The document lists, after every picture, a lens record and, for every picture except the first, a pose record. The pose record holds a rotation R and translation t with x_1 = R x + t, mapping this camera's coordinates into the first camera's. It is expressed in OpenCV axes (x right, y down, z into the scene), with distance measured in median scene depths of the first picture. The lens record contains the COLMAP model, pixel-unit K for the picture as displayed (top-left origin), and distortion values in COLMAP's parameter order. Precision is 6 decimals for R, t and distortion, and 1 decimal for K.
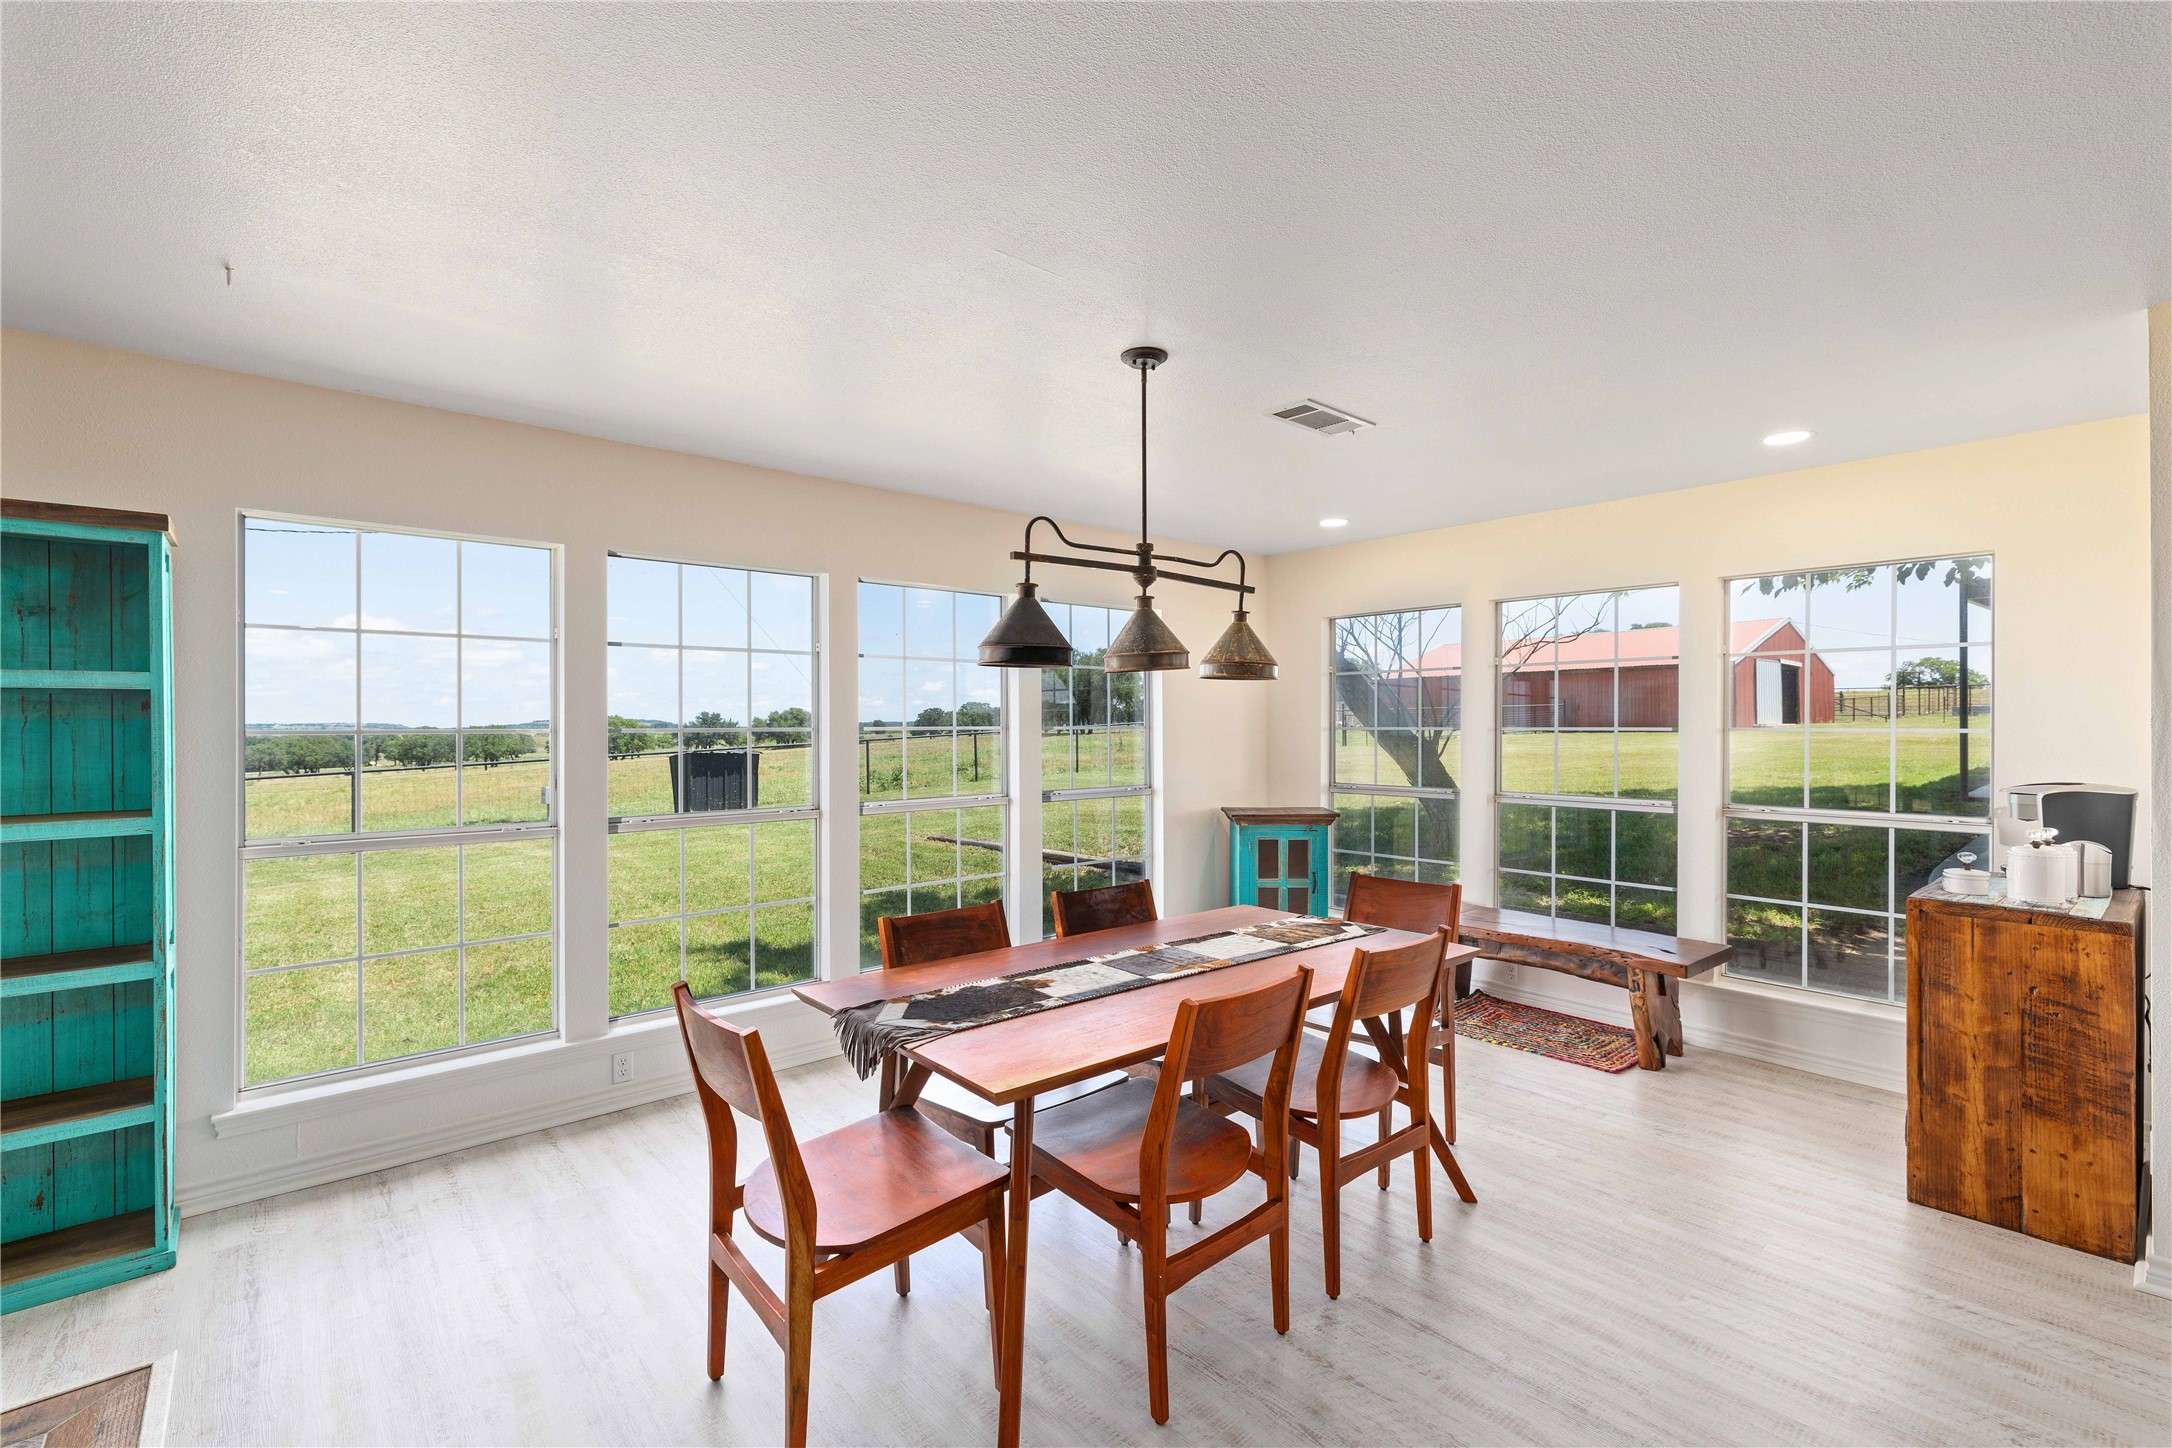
lens RADIAL K [[944.3, 0, 1085.6], [0, 944.3, 727.7], [0, 0, 1]] dist [-0.008649, -0.000003]
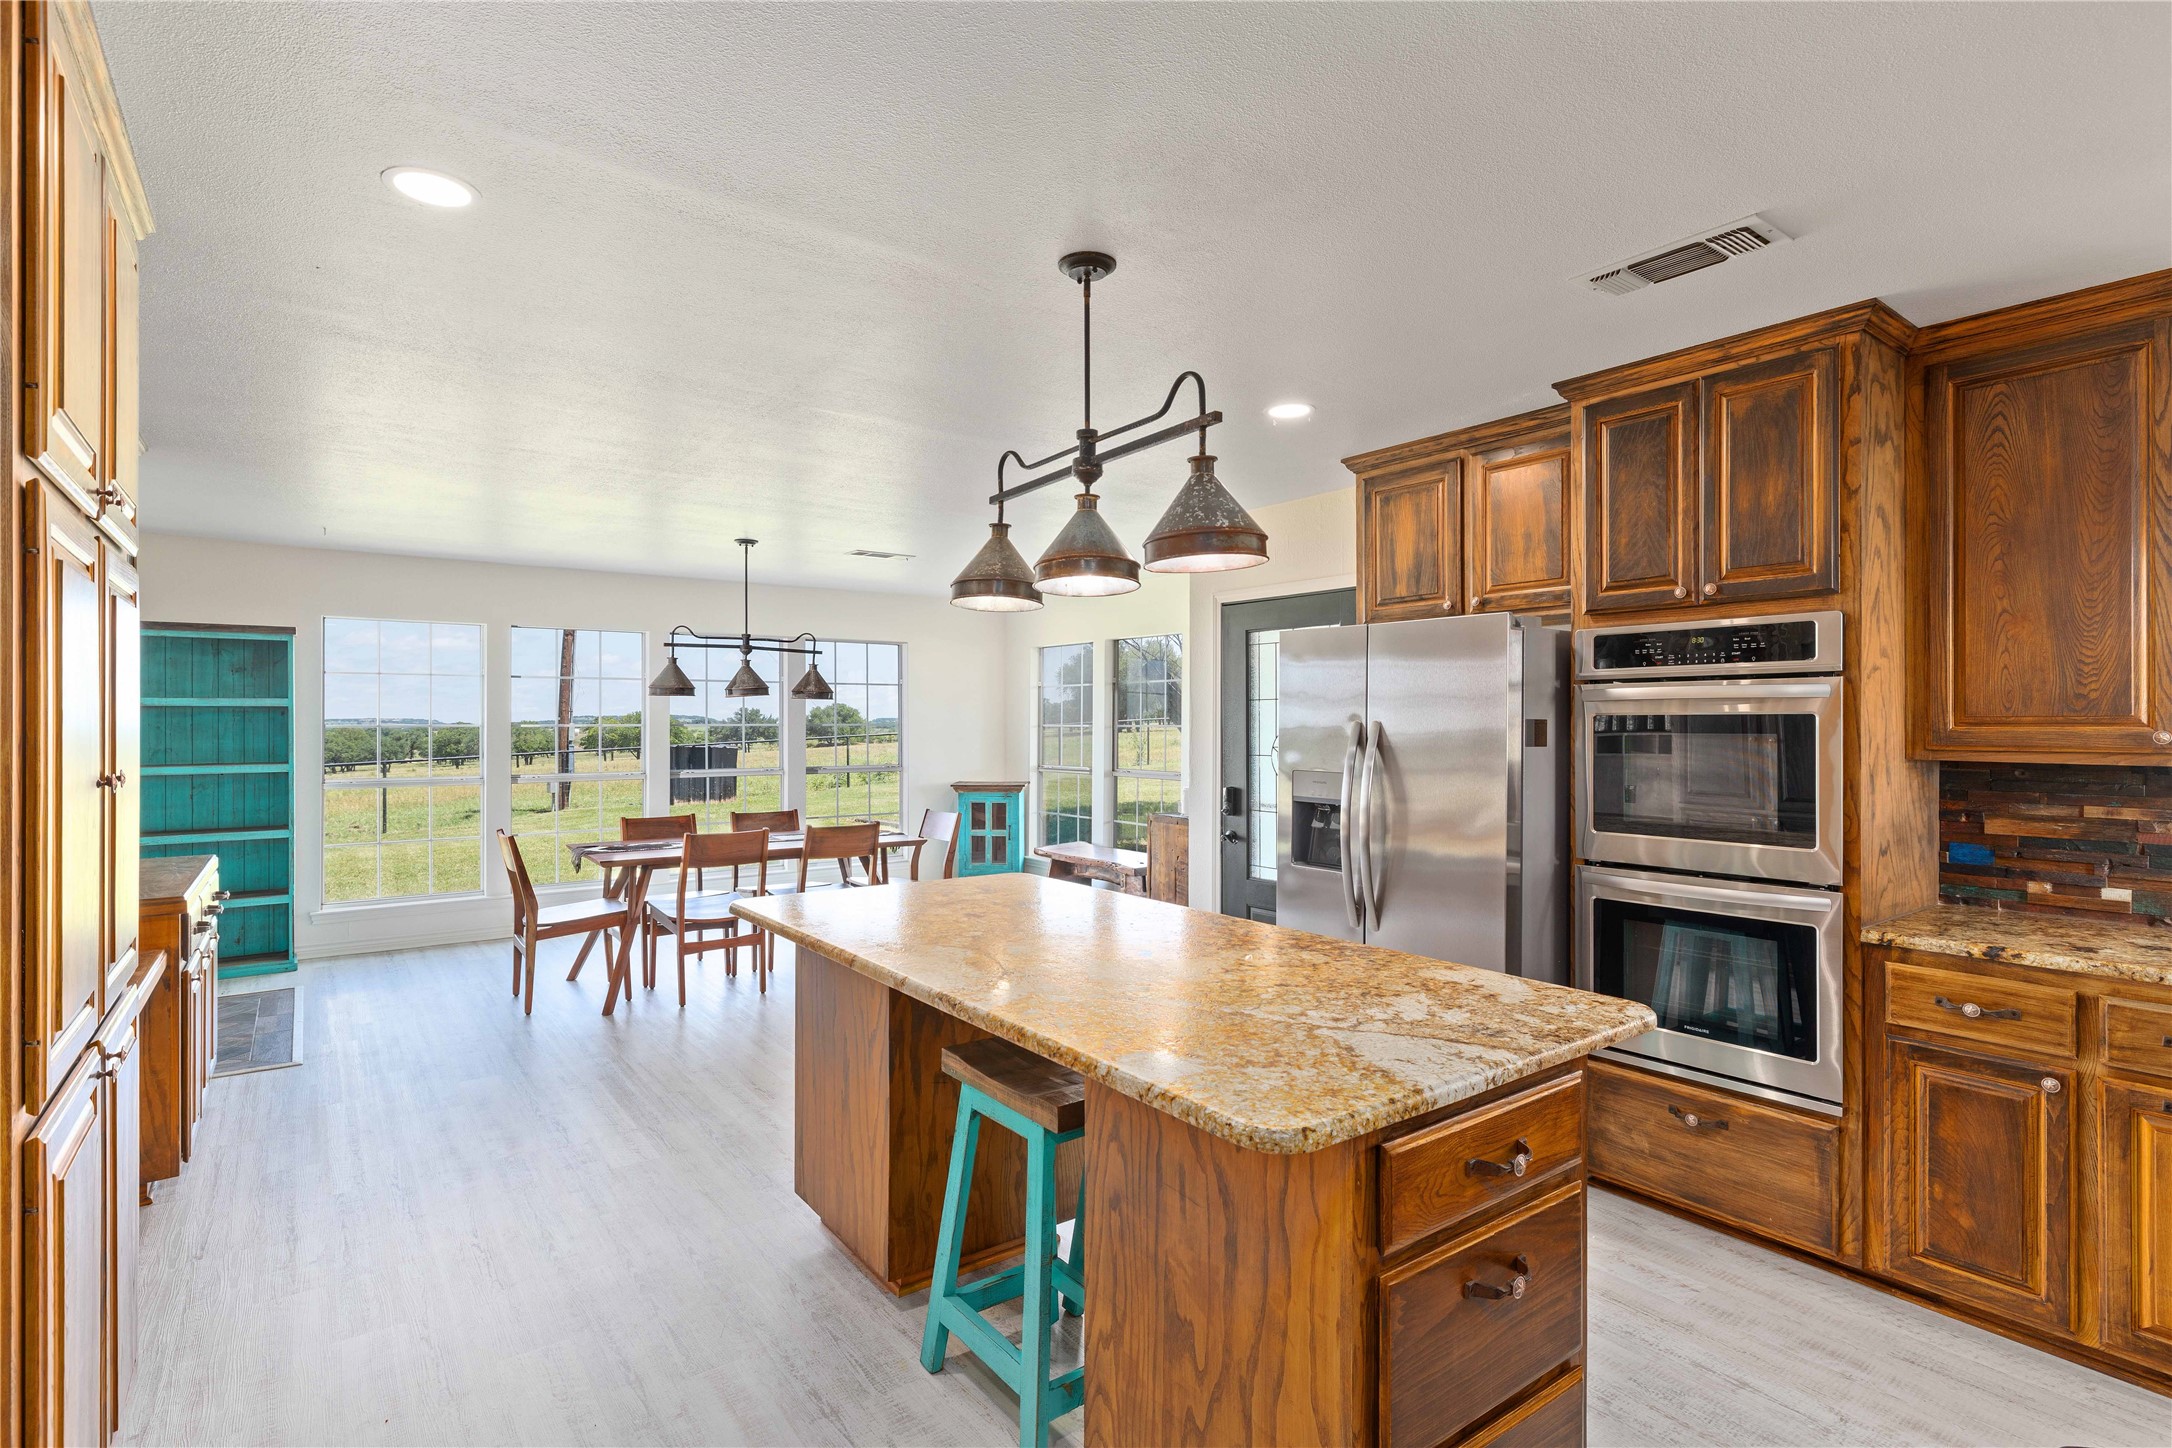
lens RADIAL K [[1052.3, 0, 1066.0], [0, 1052.3, 722.6], [0, 0, 1]] dist [0.005288, -0.000181]
pose [[0.995879, 0.001476, -0.090678, 0.937649], [-0.001616, 0.999998, -0.001468, -0.002553], [0.090675, 0.001608, 0.995879, -1.166931]]
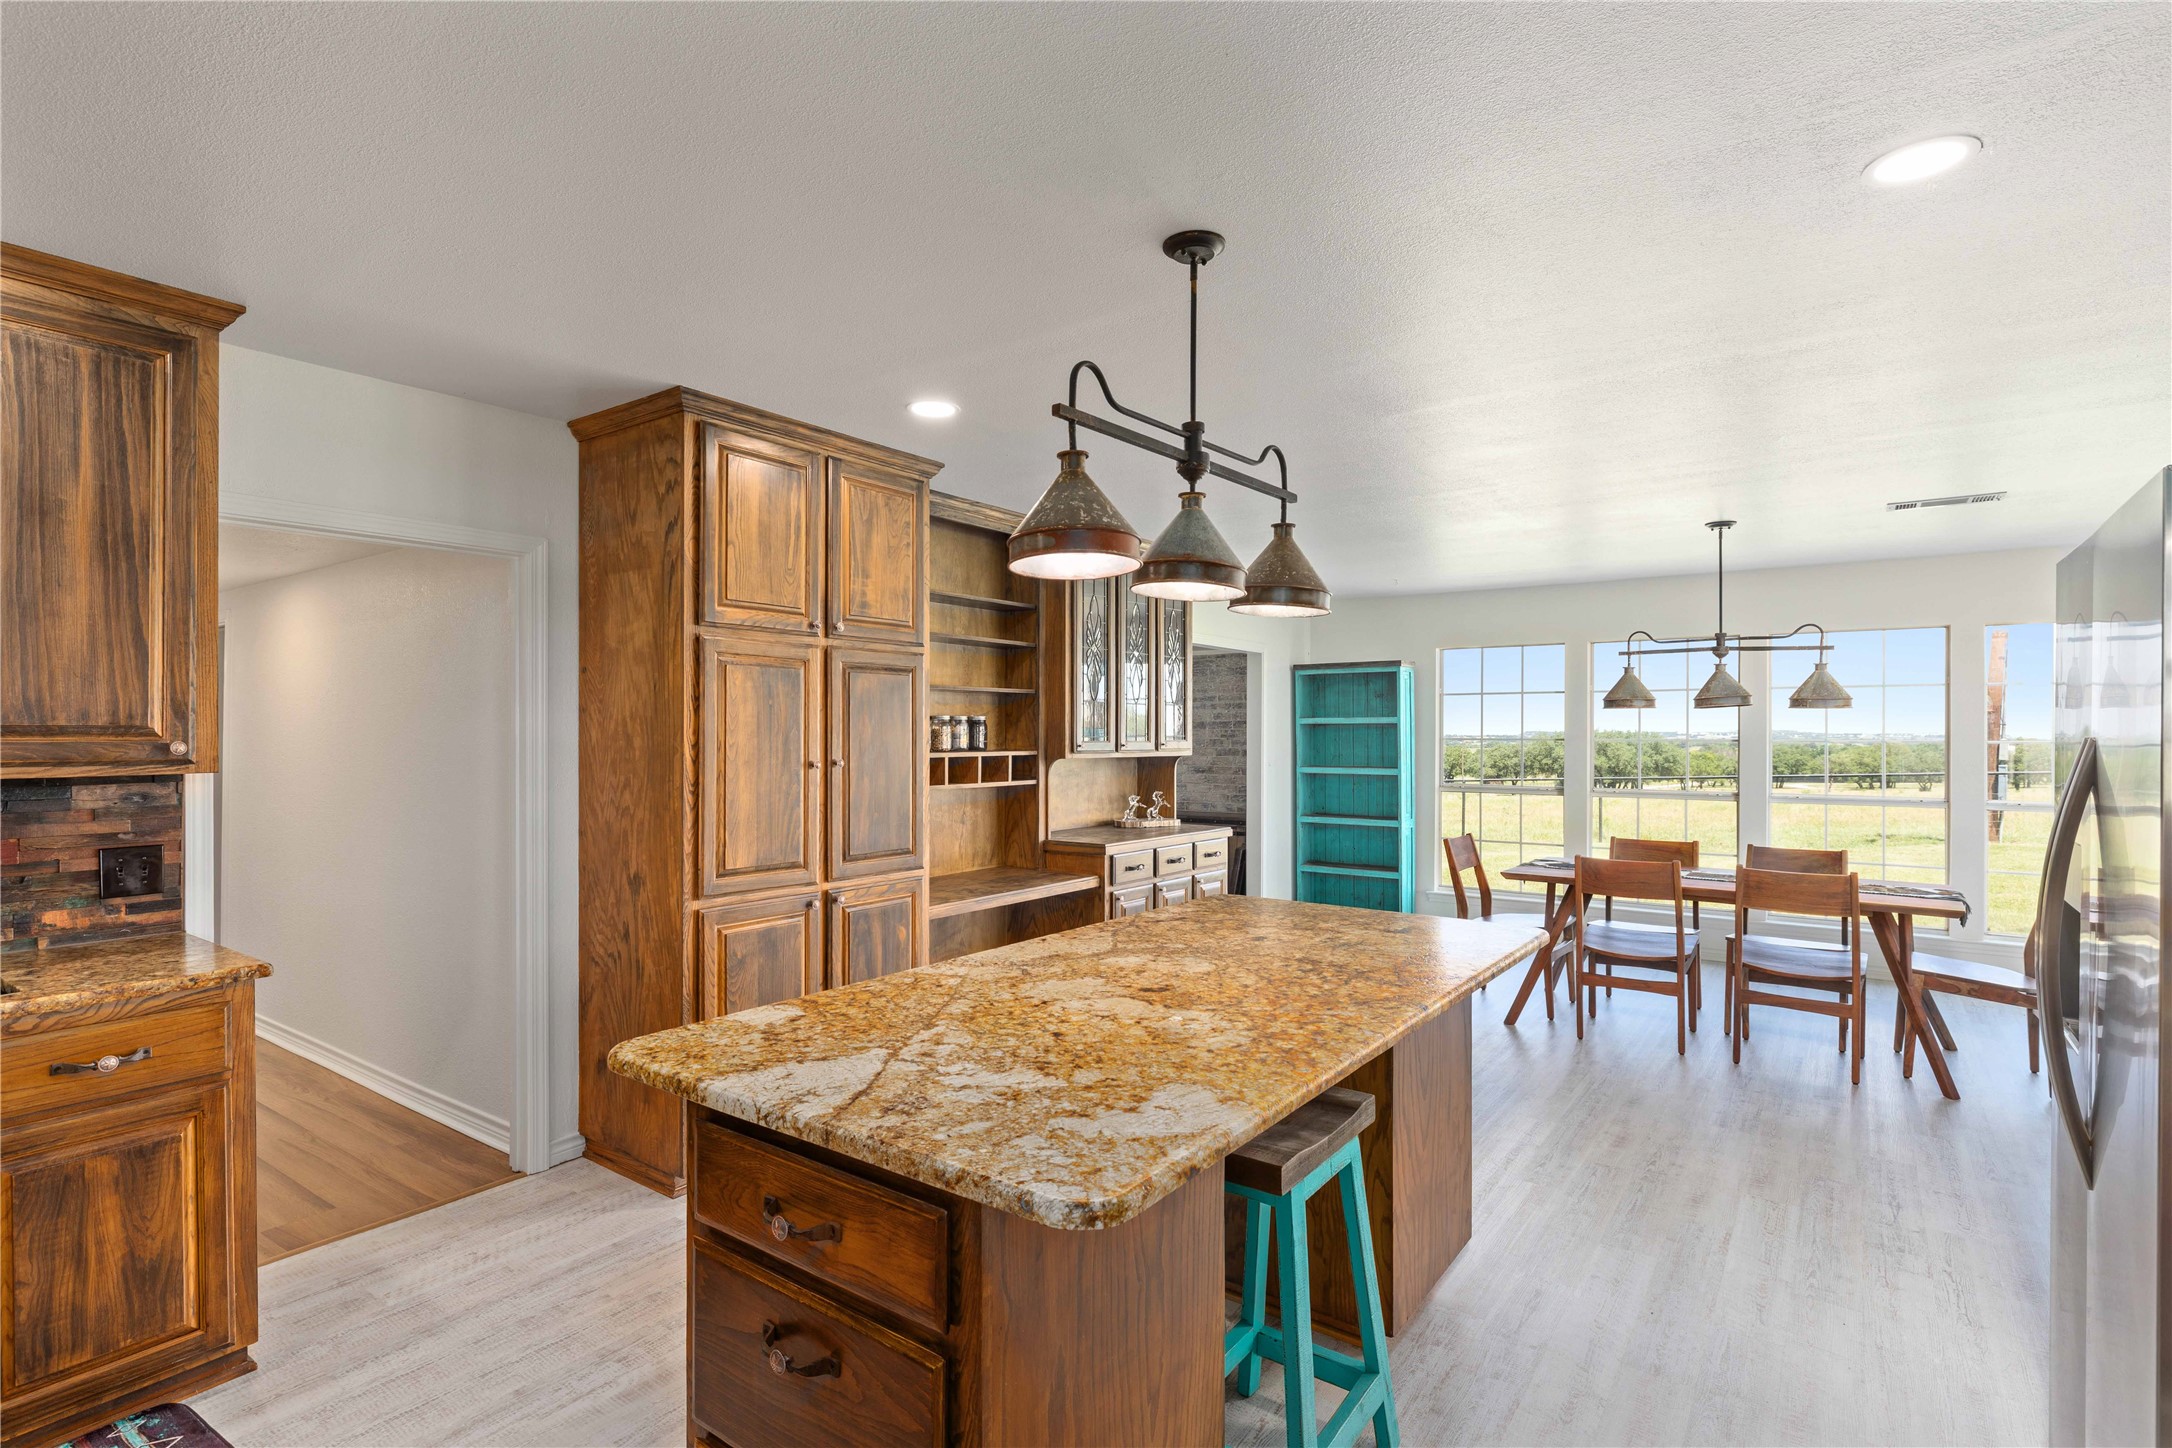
lens RADIAL K [[1052.3, 0, 1070.0], [0, 1052.3, 722.6], [0, 0, 1]] dist [0.005288, -0.000181]
pose [[0.208820, -0.008135, -0.977920, 1.667958], [-0.005969, 0.999936, -0.009593, -0.007335], [0.977936, 0.007840, 0.208758, -0.545309]]
